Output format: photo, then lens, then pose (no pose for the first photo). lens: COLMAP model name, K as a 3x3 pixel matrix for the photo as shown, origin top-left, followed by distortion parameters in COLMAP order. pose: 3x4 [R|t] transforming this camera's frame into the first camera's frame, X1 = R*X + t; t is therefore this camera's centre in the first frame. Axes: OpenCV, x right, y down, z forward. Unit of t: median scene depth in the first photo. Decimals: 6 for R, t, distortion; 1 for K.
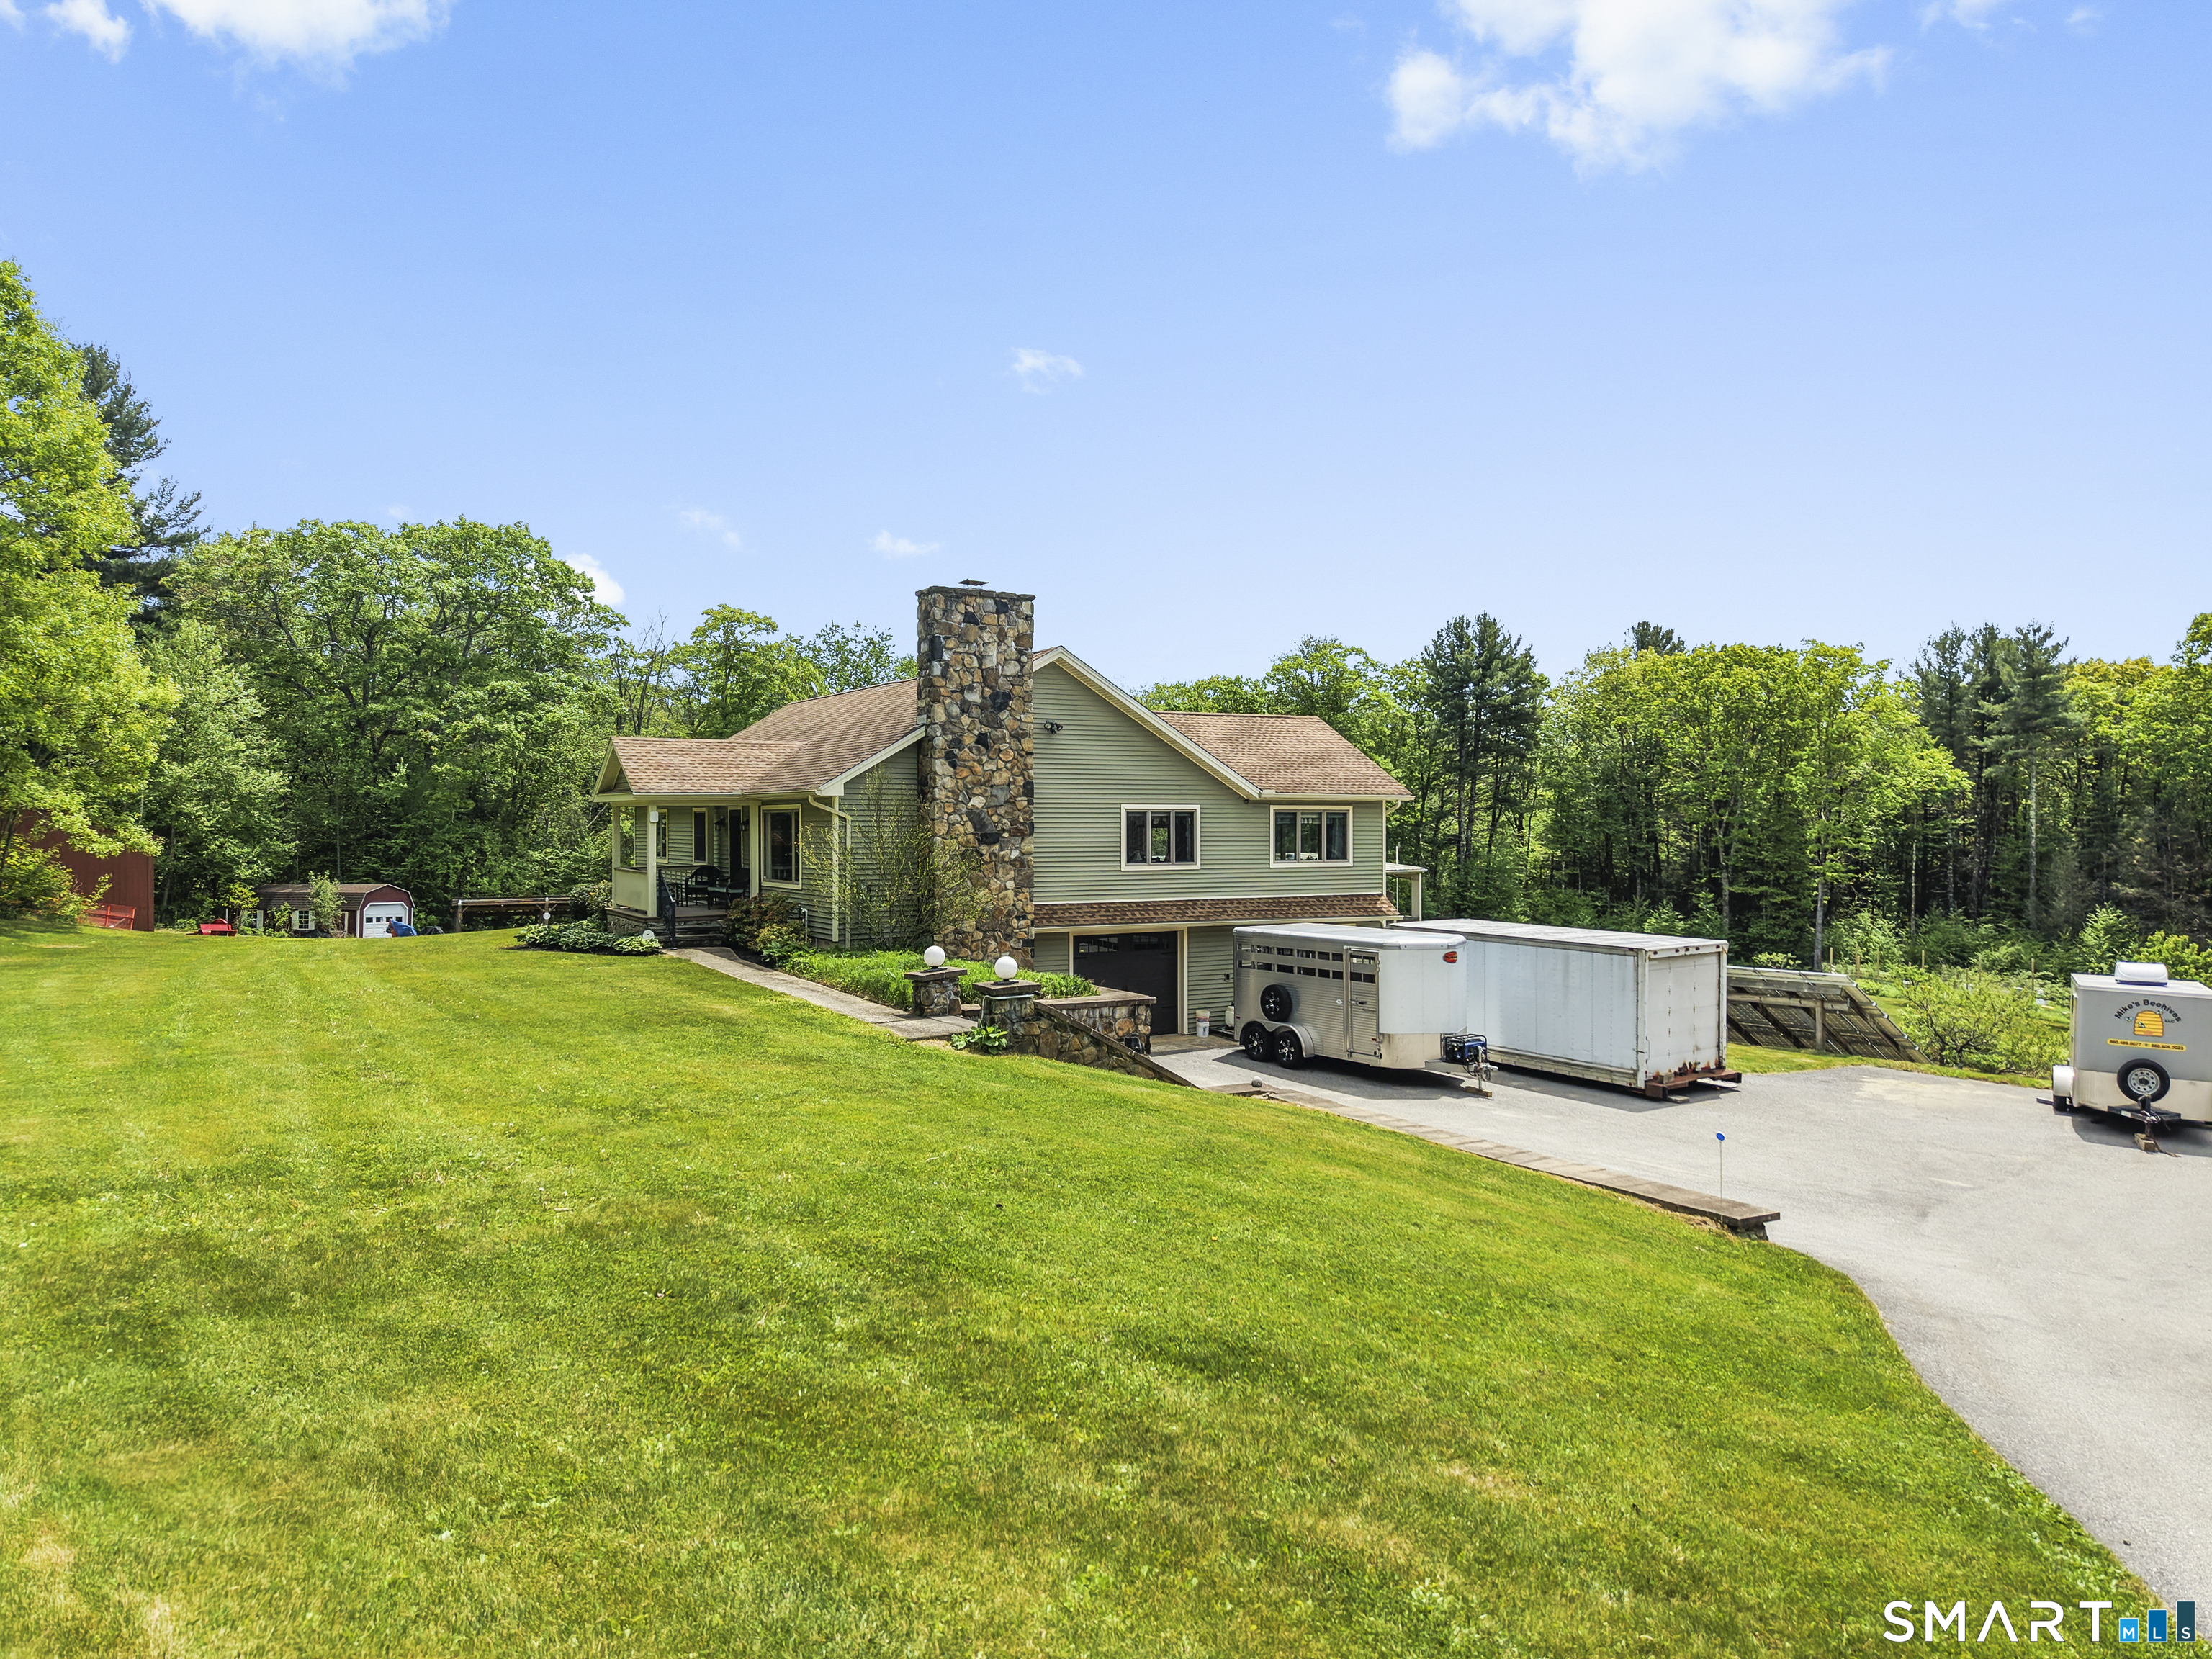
lens RADIAL K [[1533.0, 0, 1109.1], [0, 1533.0, 839.0], [0, 0, 1]] dist [0.045083, -0.013501]
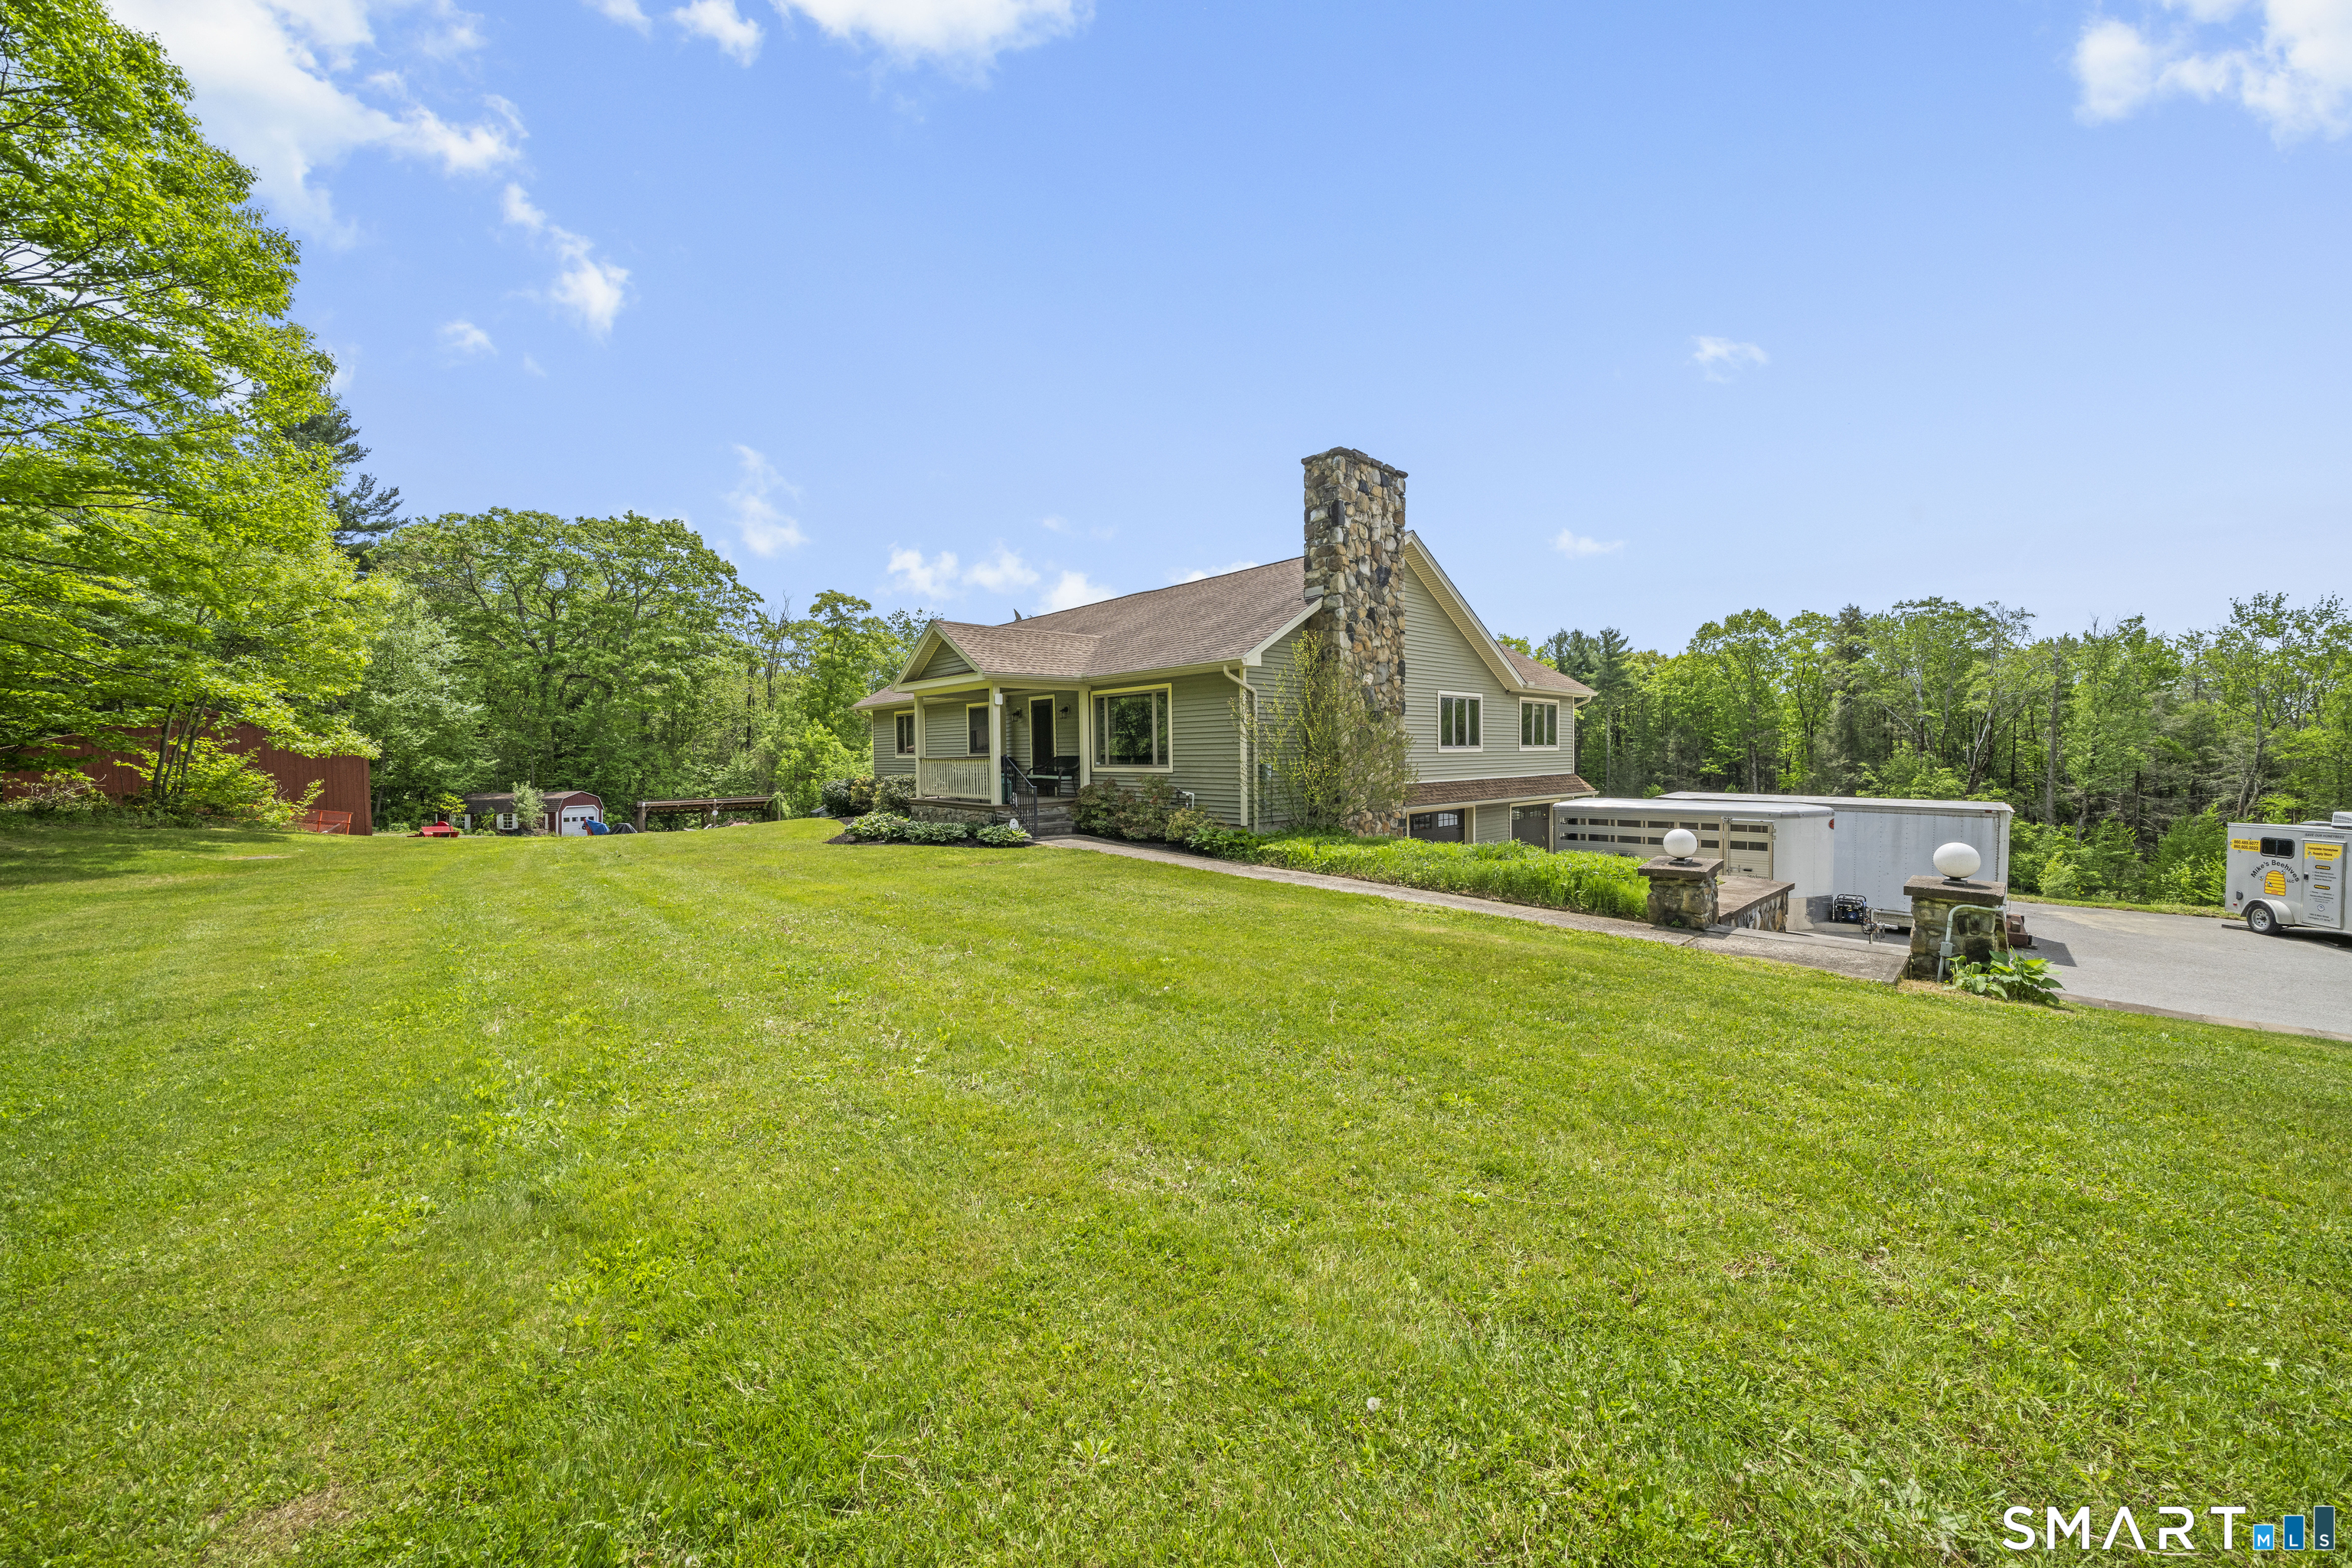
lens RADIAL K [[833.8, 0, 1172.6], [0, 833.8, 781.9], [0, 0, 1]] dist [0.003720, 0.000023]
pose [[0.975588, -0.018102, 0.218860, -0.278817], [0.013428, 0.999649, 0.022825, 0.023719], [-0.219197, -0.019329, 0.975489, 0.439495]]
